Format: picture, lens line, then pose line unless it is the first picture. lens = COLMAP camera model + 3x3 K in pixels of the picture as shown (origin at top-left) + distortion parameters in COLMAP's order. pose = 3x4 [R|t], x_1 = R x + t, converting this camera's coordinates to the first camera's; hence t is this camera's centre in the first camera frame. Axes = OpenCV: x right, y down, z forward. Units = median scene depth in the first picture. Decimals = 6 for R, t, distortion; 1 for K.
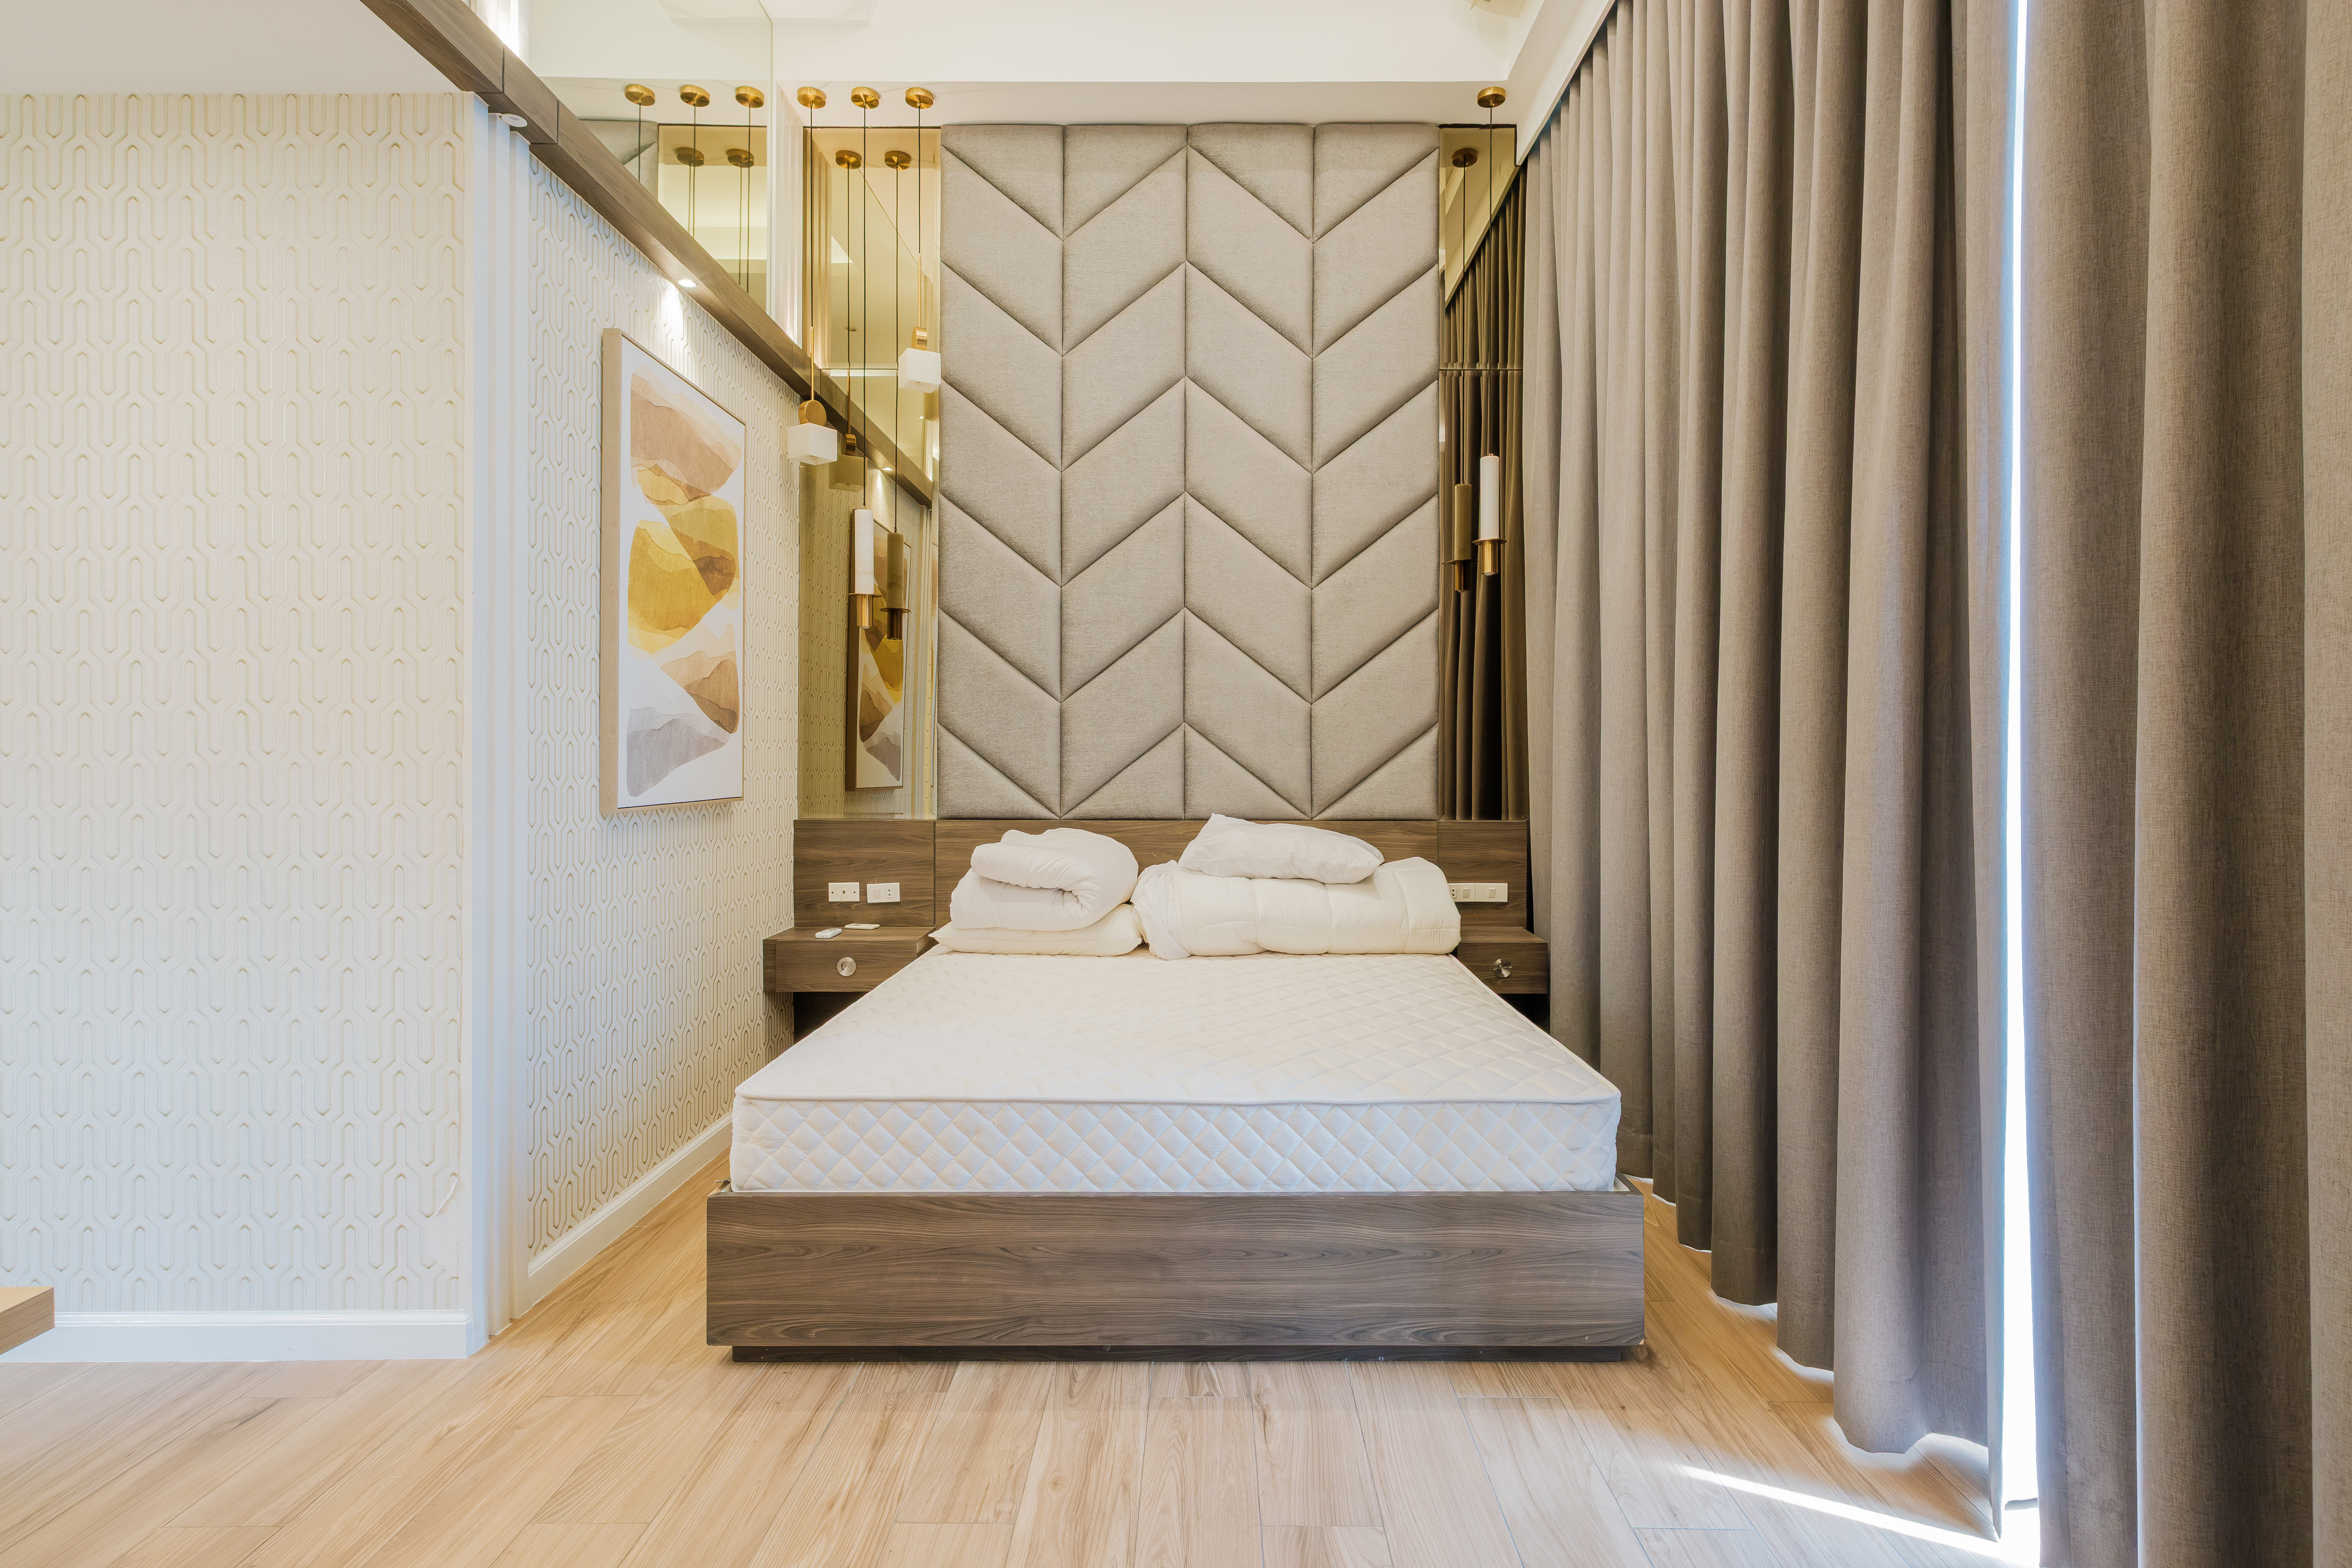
lens RADIAL K [[1147.6, 0, 1214.8], [0, 1147.6, 771.1], [0, 0, 1]] dist [0.003327, -0.005639]
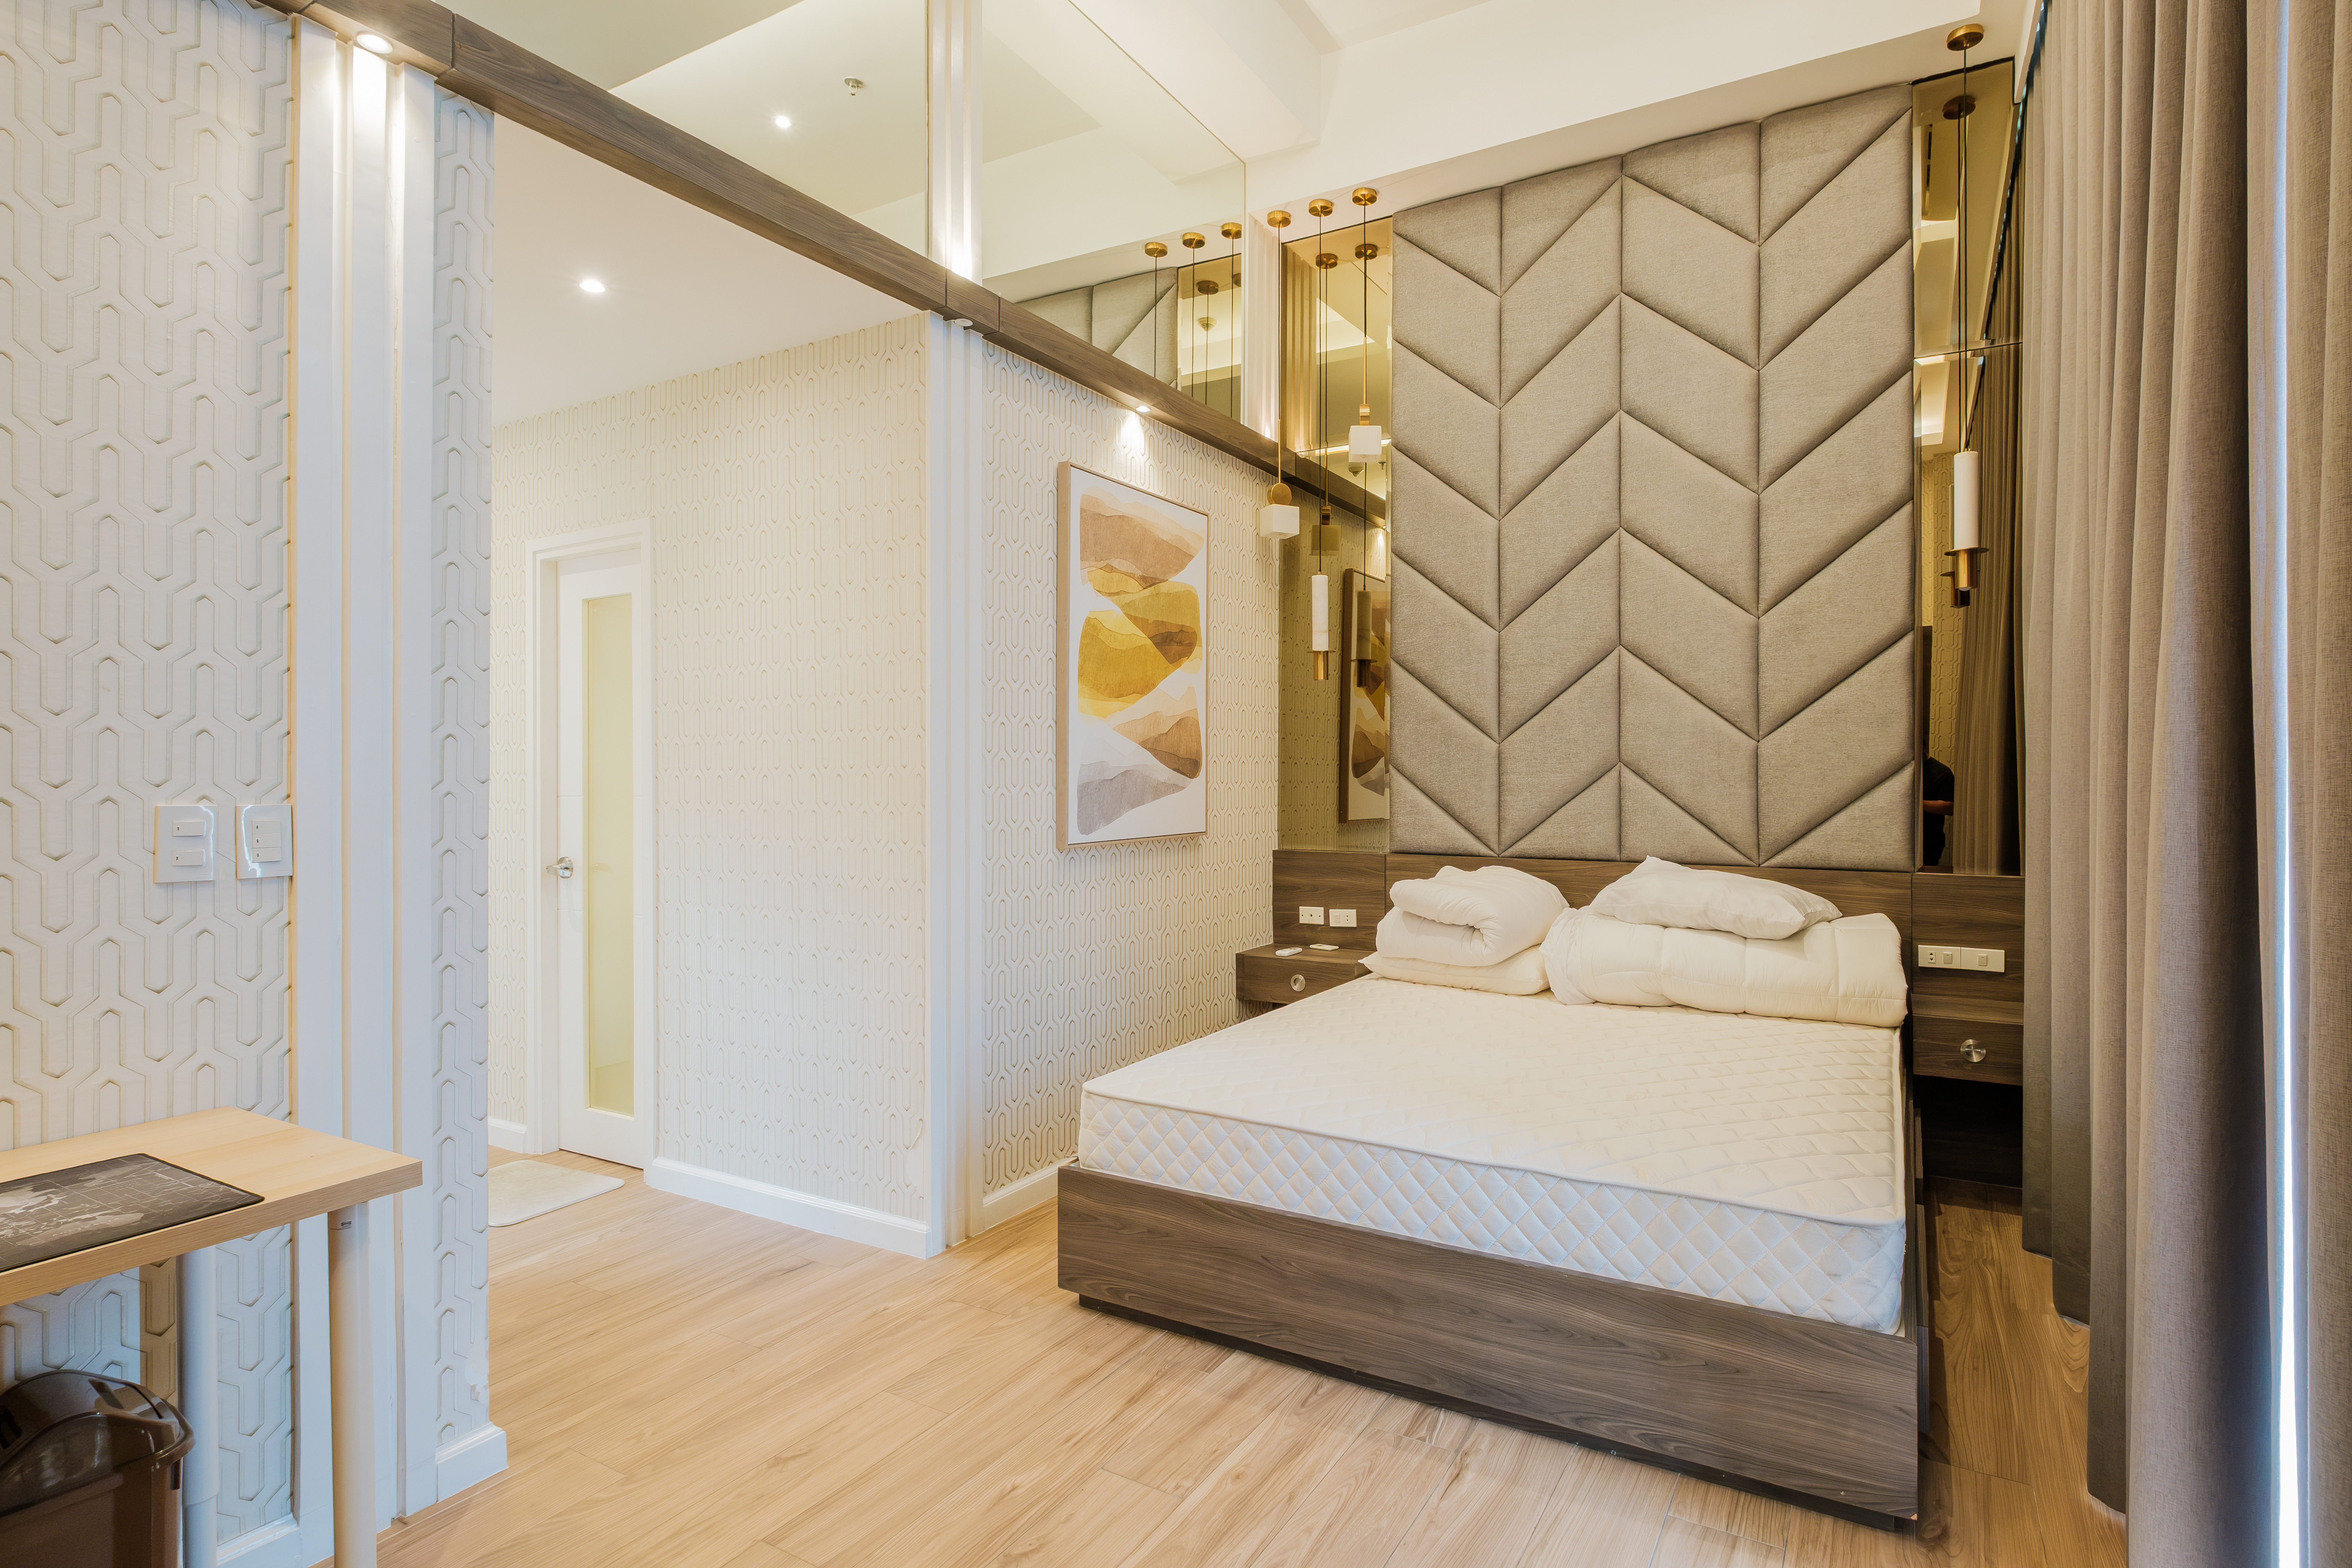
lens RADIAL K [[1123.2, 0, 1328.5], [0, 1123.2, 780.7], [0, 0, 1]] dist [0.000080, -0.008967]
pose [[0.884013, 0.002203, -0.467457, 0.205254], [-0.003723, 0.999990, -0.002327, -0.023949], [0.467447, 0.003797, 0.884013, 0.035543]]
